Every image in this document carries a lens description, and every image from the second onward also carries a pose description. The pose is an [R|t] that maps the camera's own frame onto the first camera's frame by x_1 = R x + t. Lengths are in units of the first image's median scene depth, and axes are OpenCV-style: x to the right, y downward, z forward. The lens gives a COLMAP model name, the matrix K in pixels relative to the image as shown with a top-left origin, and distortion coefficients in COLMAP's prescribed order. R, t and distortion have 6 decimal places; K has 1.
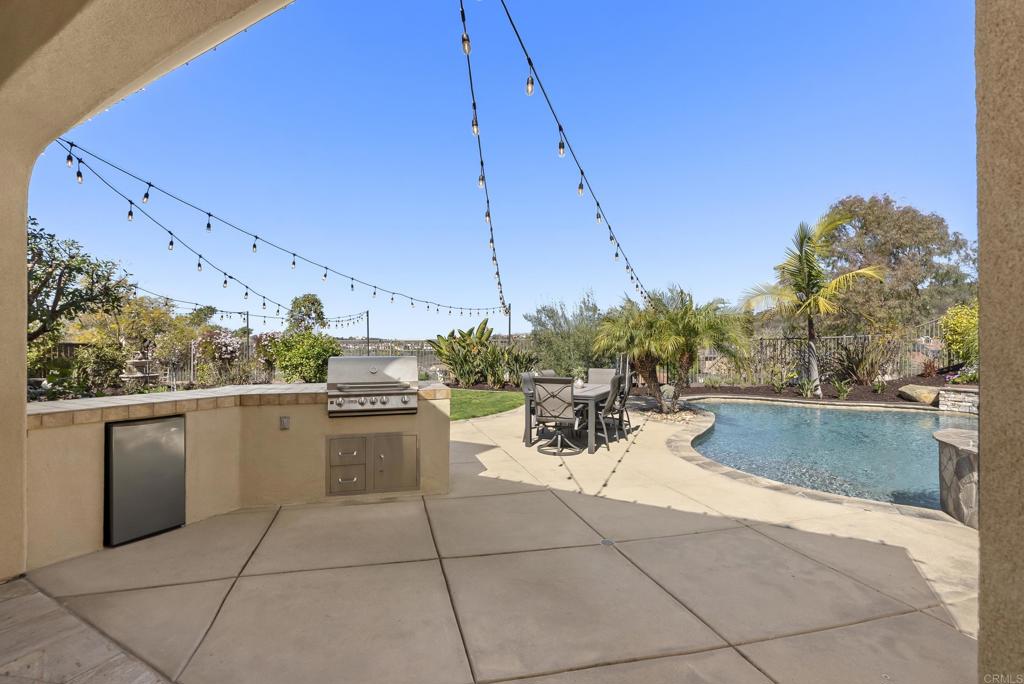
lens RADIAL K [[467.0, 0, 511.2], [0, 467.0, 346.1], [0, 0, 1]] dist [-0.004869, 0.001475]
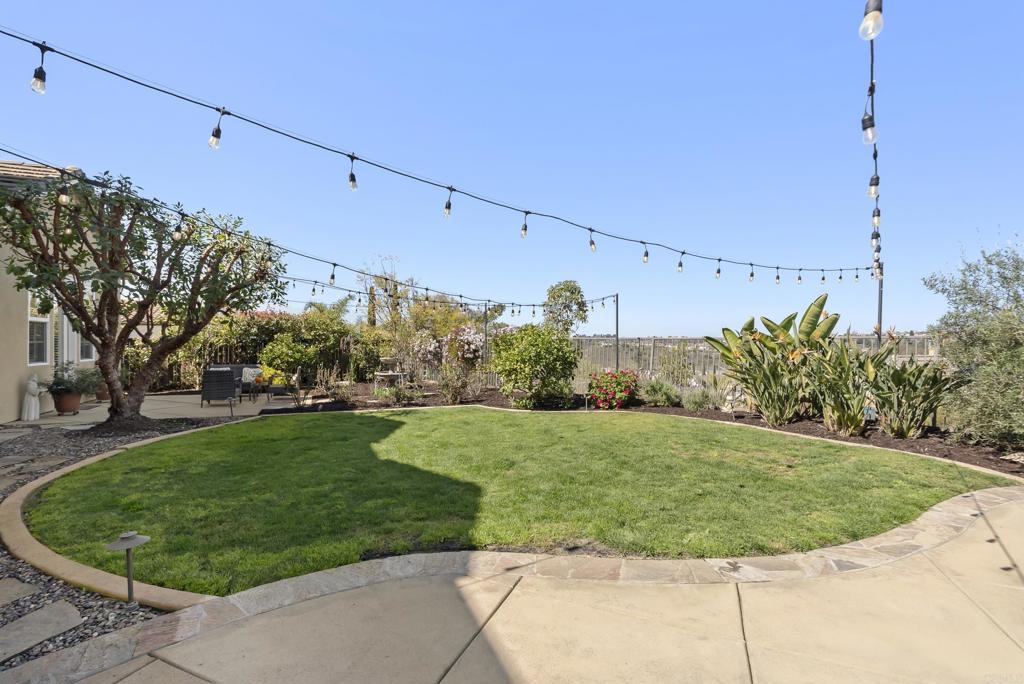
lens RADIAL K [[467.0, 0, 511.9], [0, 467.0, 346.8], [0, 0, 1]] dist [-0.004869, 0.001475]
pose [[0.790214, 0.013107, -0.612691, -0.010155], [-0.010854, 0.999914, 0.007391, -0.002427], [0.612735, 0.000809, 0.790288, 0.422397]]
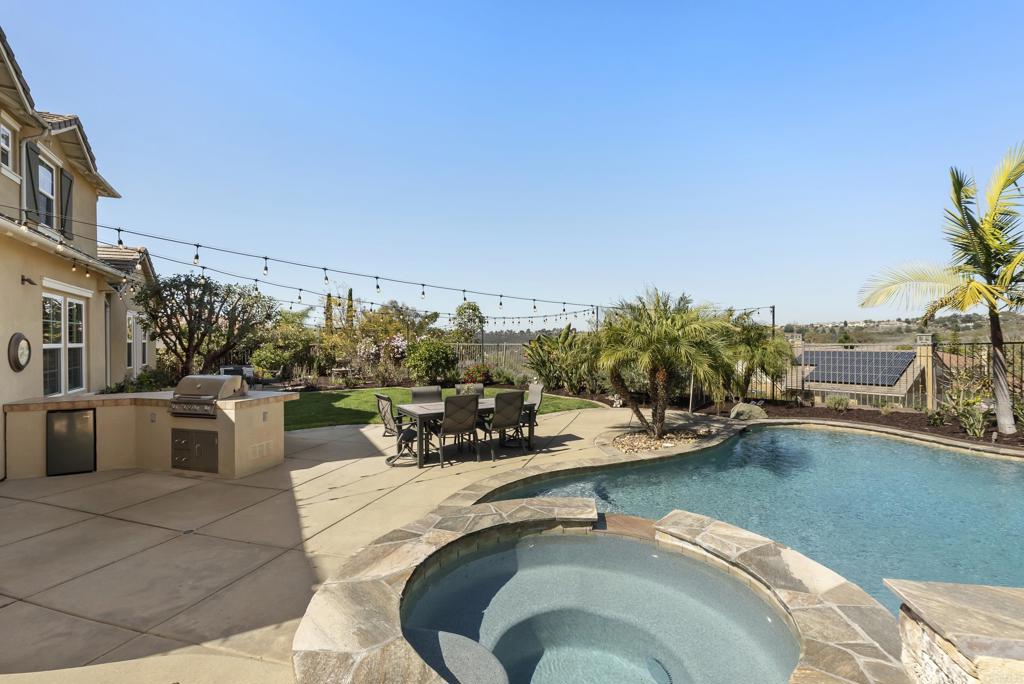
lens RADIAL K [[467.0, 0, 516.8], [0, 467.0, 344.5], [0, 0, 1]] dist [-0.004869, 0.001475]
pose [[0.842975, 0.003186, -0.537943, 0.431430], [0.004128, 0.999915, 0.012391, -0.029554], [0.537937, -0.012666, 0.842890, 0.103860]]
